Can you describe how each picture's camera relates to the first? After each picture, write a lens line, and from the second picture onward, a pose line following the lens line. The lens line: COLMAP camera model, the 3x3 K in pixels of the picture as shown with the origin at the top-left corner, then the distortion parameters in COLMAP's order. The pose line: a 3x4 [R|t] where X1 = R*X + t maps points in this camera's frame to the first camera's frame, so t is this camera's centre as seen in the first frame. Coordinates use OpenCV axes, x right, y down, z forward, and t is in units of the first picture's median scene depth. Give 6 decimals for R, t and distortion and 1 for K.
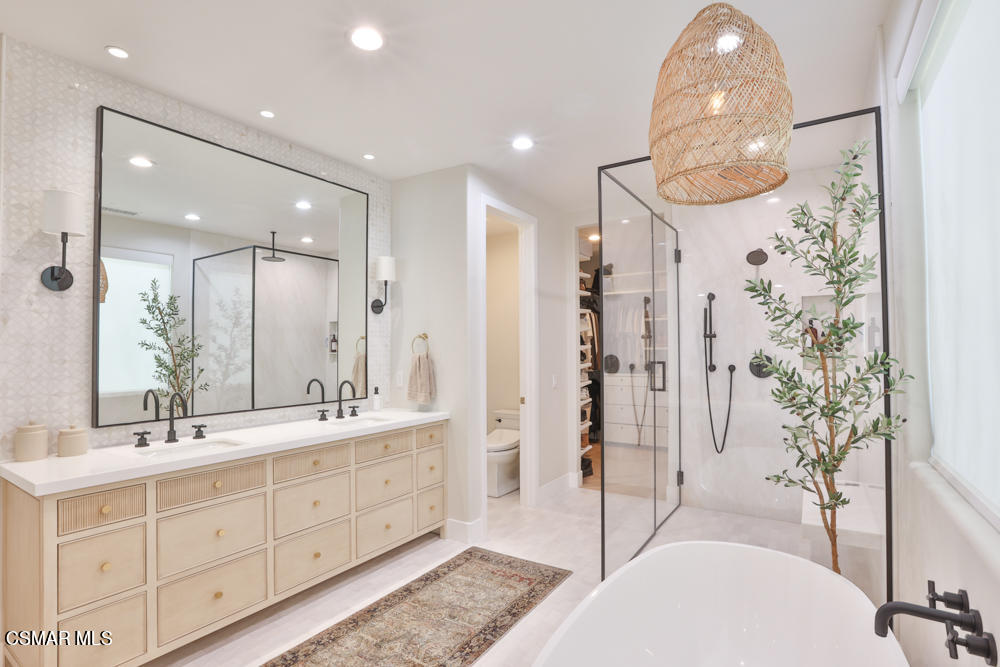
lens RADIAL K [[489.5, 0, 497.1], [0, 489.5, 340.8], [0, 0, 1]] dist [-0.049766, 0.015545]
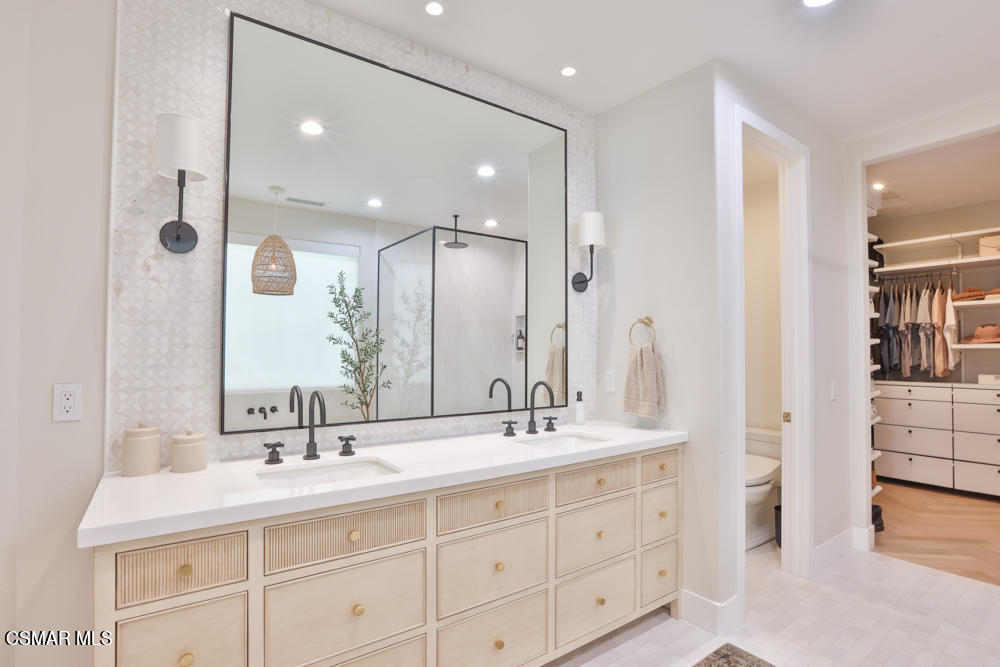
lens RADIAL K [[489.5, 0, 497.3], [0, 489.5, 341.1], [0, 0, 1]] dist [-0.049766, 0.015545]
pose [[0.934087, -0.001266, -0.357043, -0.109343], [-0.001179, 0.999977, -0.006628, 0.026807], [0.357043, 0.006612, 0.934064, 0.296489]]
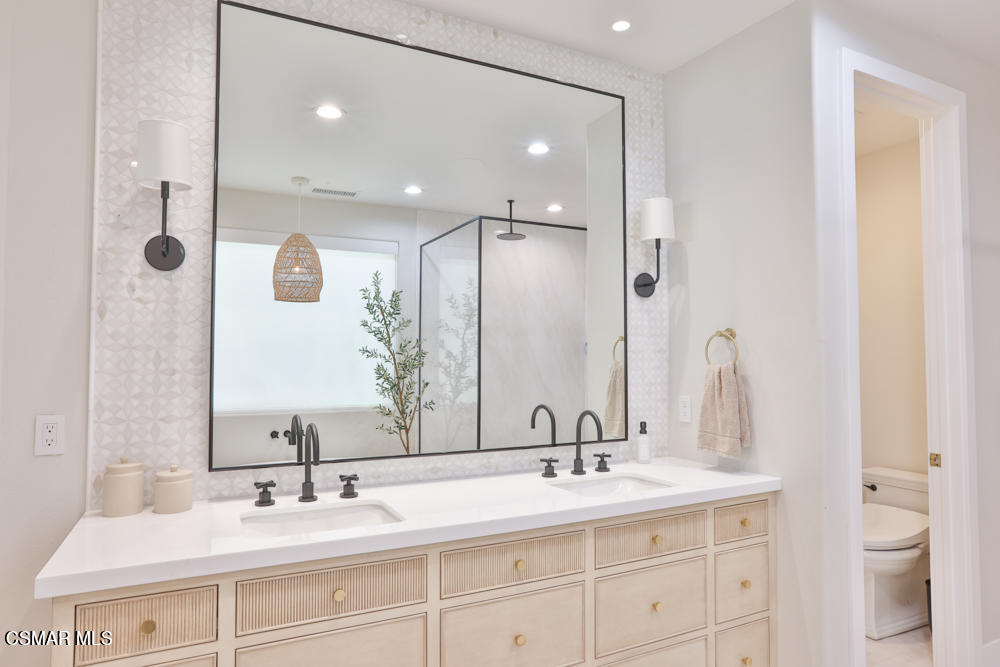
lens RADIAL K [[602.6, 0, 492.4], [0, 602.6, 336.8], [0, 0, 1]] dist [-0.032673, 0.019896]
pose [[0.867553, -0.014339, -0.497139, -0.047782], [0.004353, 0.999765, -0.021240, 0.008382], [0.497326, 0.016263, 0.867411, 0.308266]]
